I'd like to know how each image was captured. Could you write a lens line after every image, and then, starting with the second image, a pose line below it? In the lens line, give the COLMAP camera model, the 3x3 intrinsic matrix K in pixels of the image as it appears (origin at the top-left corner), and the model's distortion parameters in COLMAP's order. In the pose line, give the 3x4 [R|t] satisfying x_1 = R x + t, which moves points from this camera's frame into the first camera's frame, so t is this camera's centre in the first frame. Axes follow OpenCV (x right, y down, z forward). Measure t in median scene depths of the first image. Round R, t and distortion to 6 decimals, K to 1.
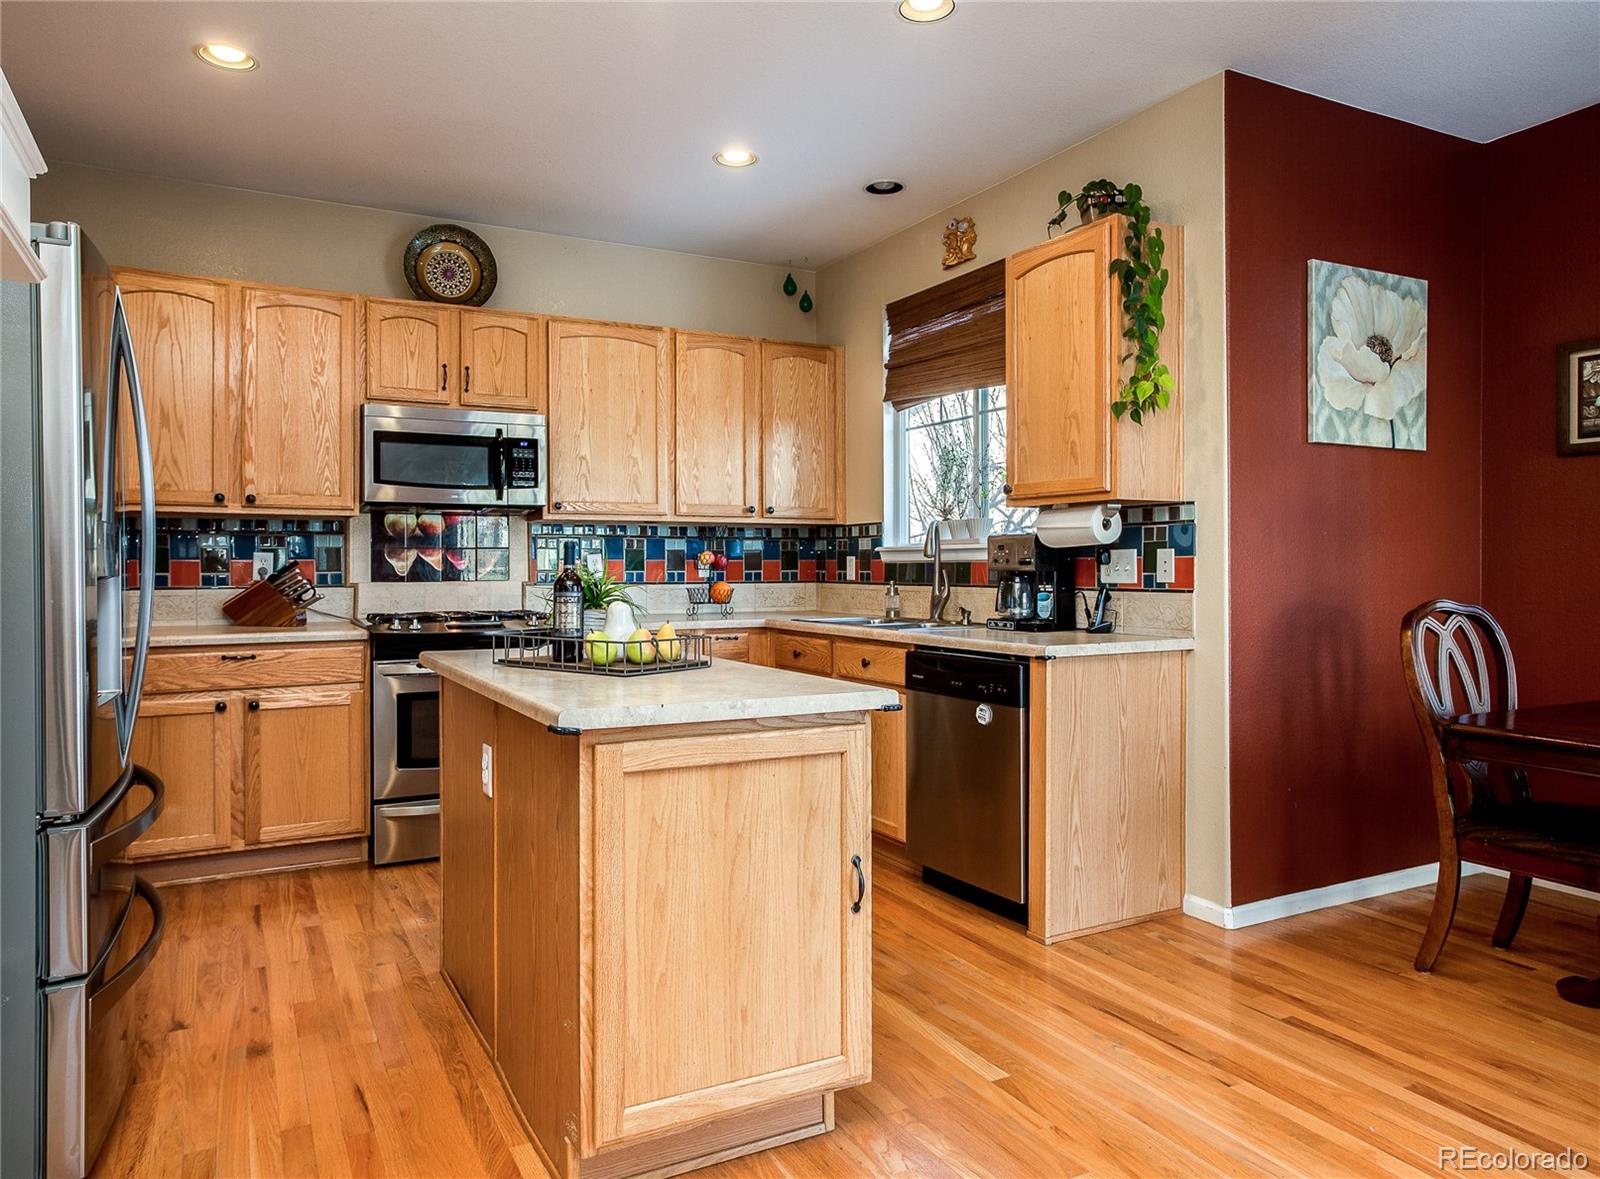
lens RADIAL K [[1073.6, 0, 754.0], [0, 1073.6, 562.6], [0, 0, 1]] dist [-0.005585, 0.000995]
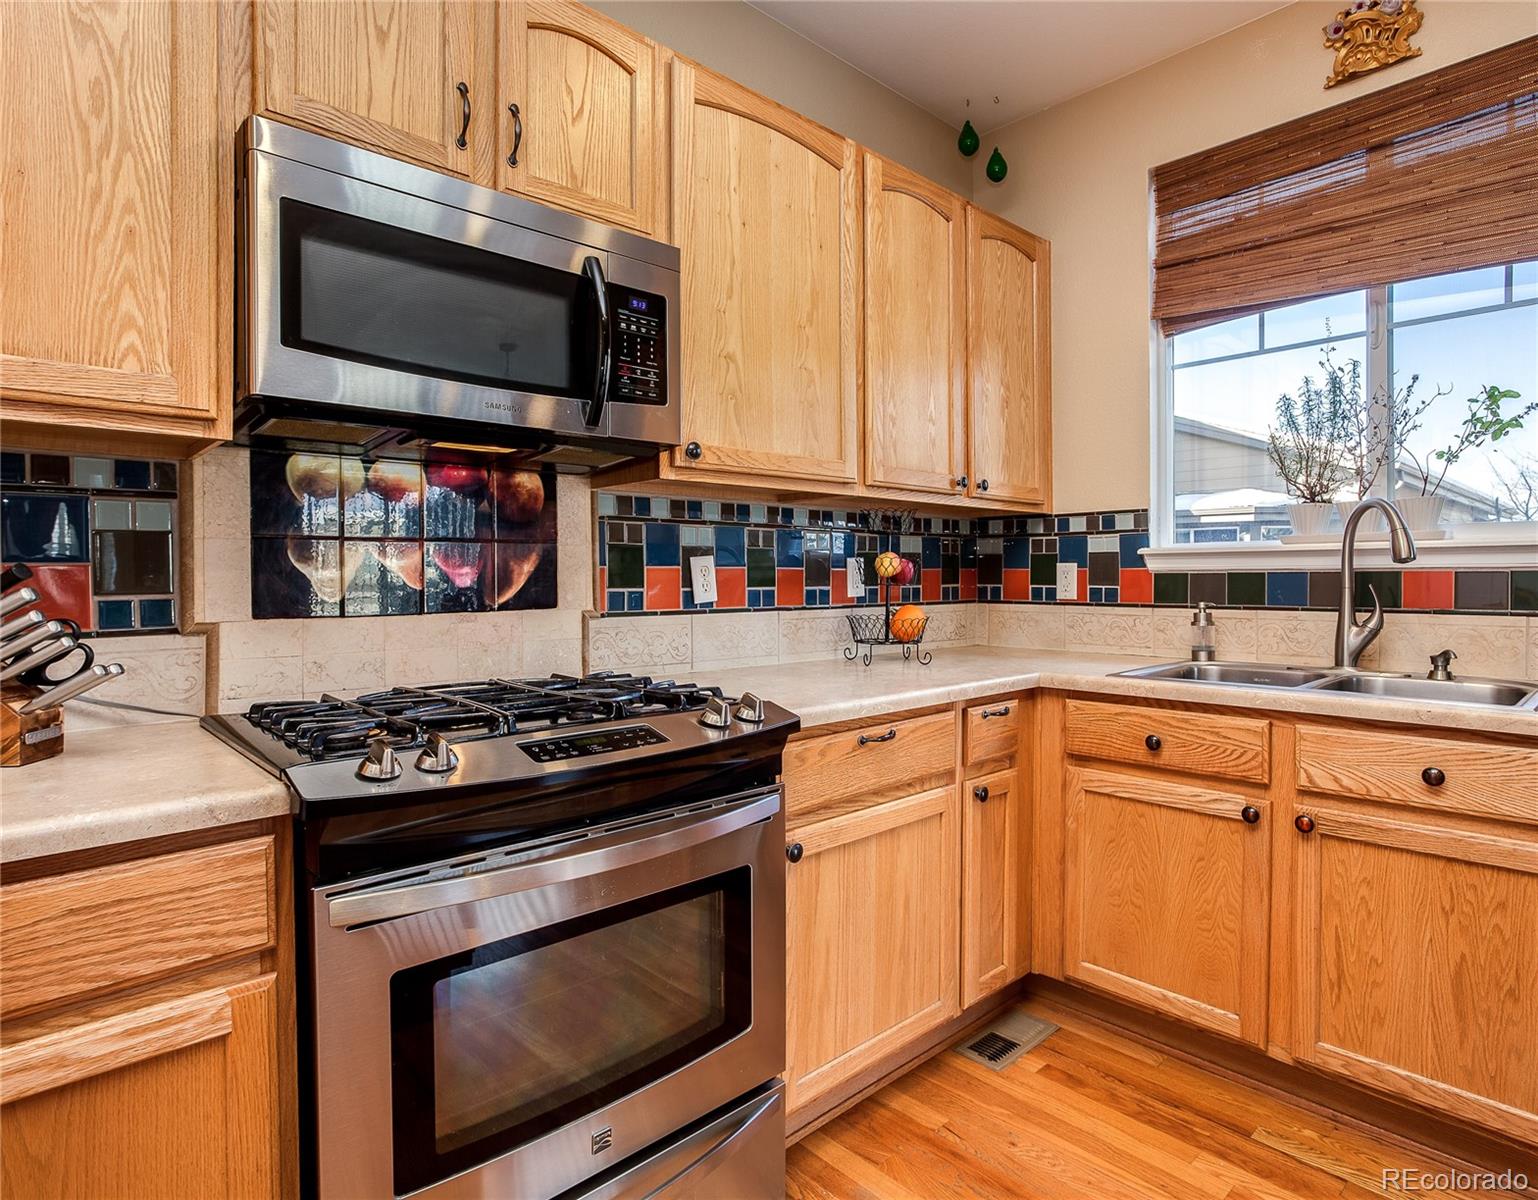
lens RADIAL K [[856.9, 0, 776.2], [0, 856.9, 585.8], [0, 0, 1]] dist [-0.033630, 0.008262]
pose [[0.958438, -0.003515, 0.285280, -0.256454], [-0.000558, 0.999899, 0.014195, 0.000872], [-0.285301, -0.013764, 0.958339, 0.632655]]
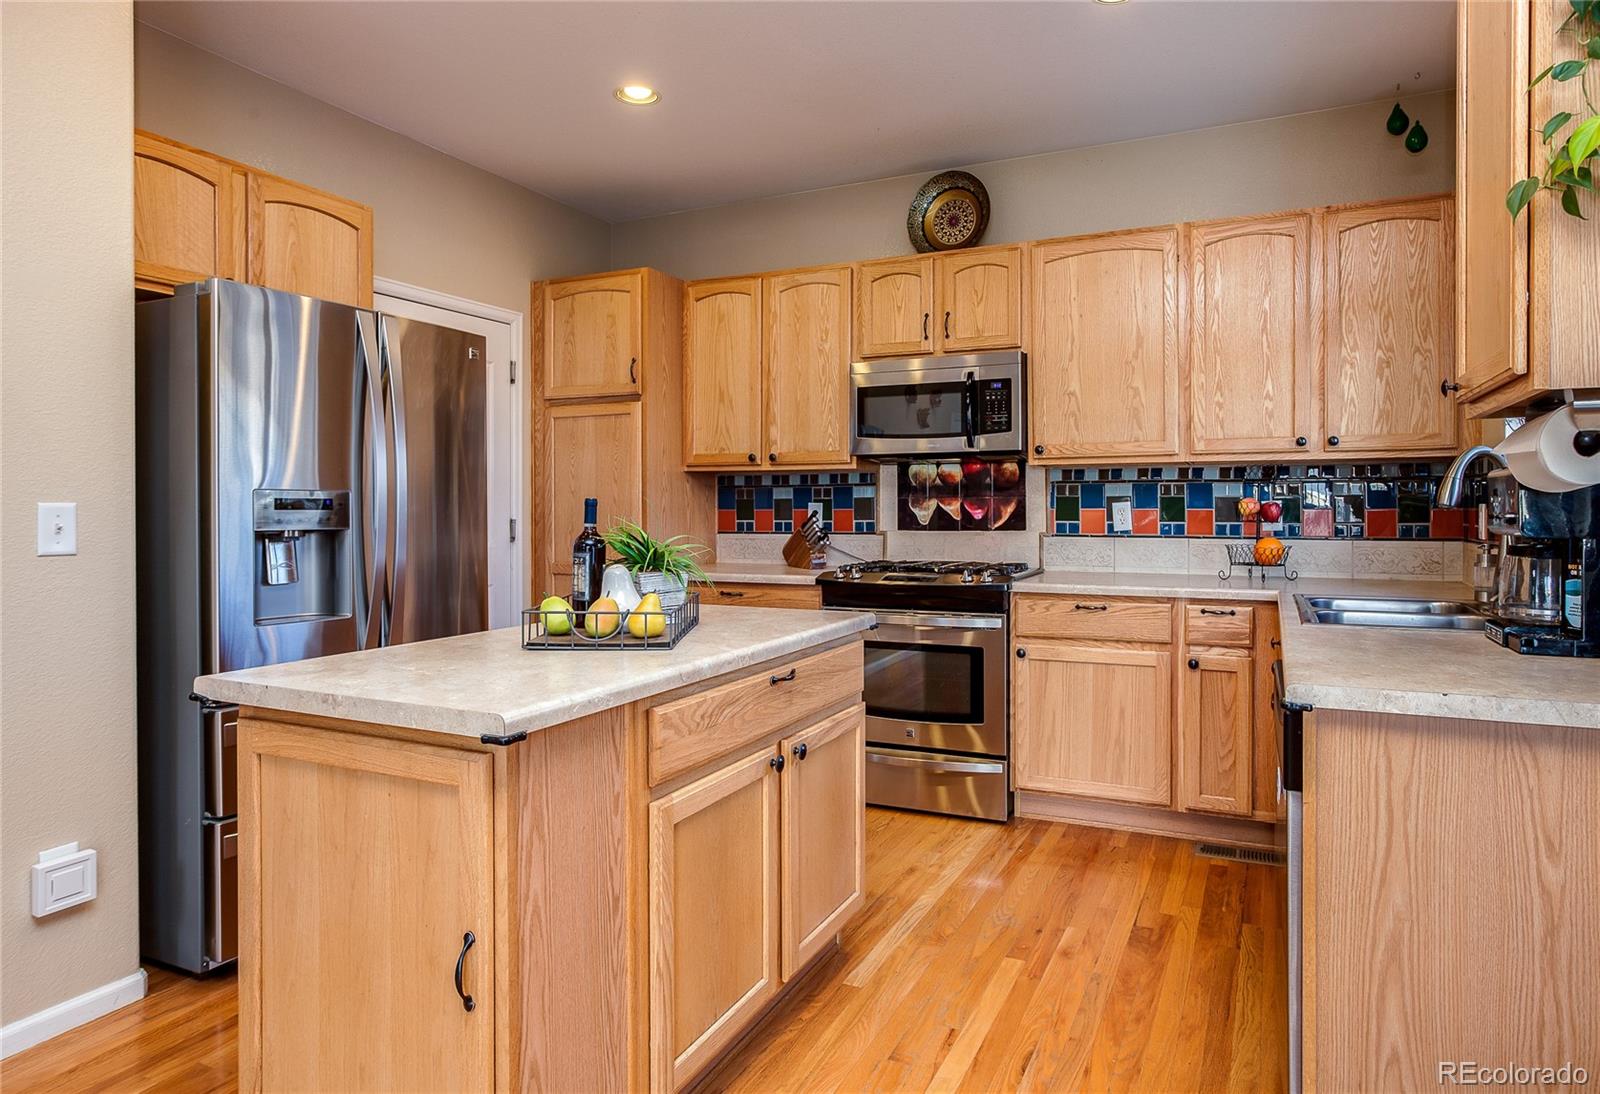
lens RADIAL K [[957.3, 0, 850.2], [0, 957.3, 512.7], [0, 0, 1]] dist [-0.009355, 0.010990]
pose [[0.616414, 0.005038, -0.787406, 0.356303], [0.002572, 0.999961, 0.008412, -0.007059], [0.787418, -0.007210, 0.616377, 0.379037]]
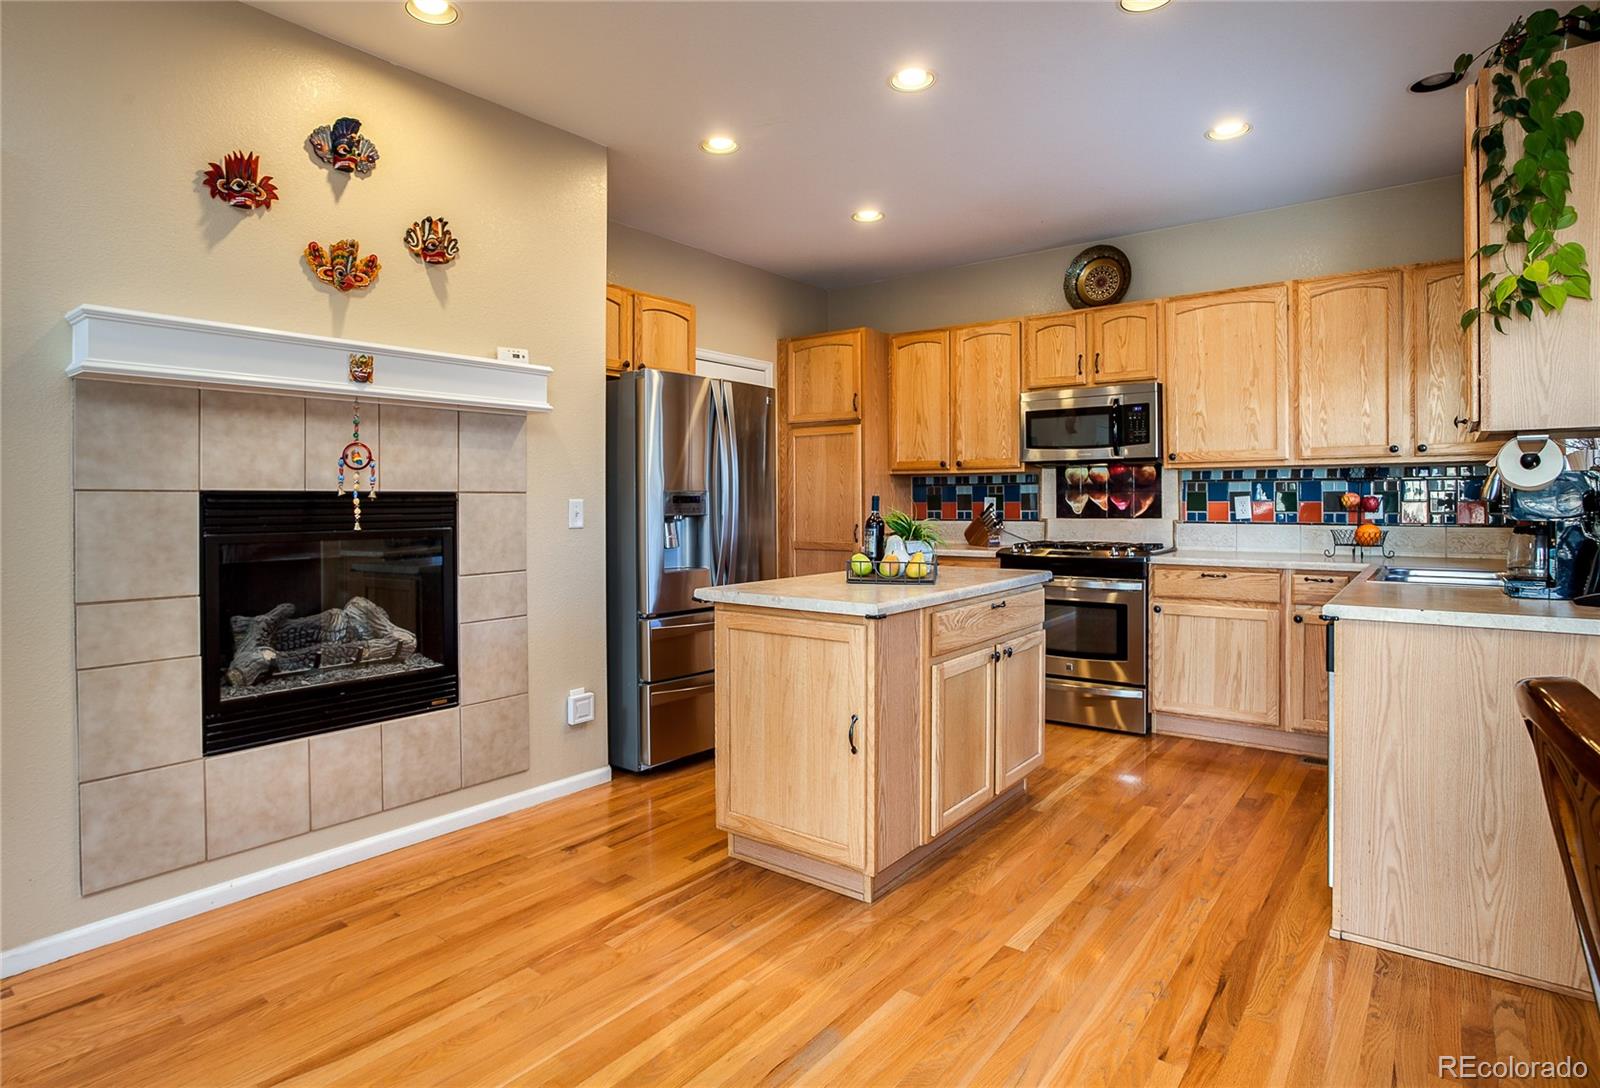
lens RADIAL K [[876.8, 0, 735.0], [0, 876.8, 503.9], [0, 0, 1]] dist [-0.034815, 0.011736]
pose [[0.376375, 0.003790, -0.926460, 0.530218], [0.004649, 0.999971, 0.005979, -0.008646], [0.926456, -0.006557, 0.376346, 0.189387]]
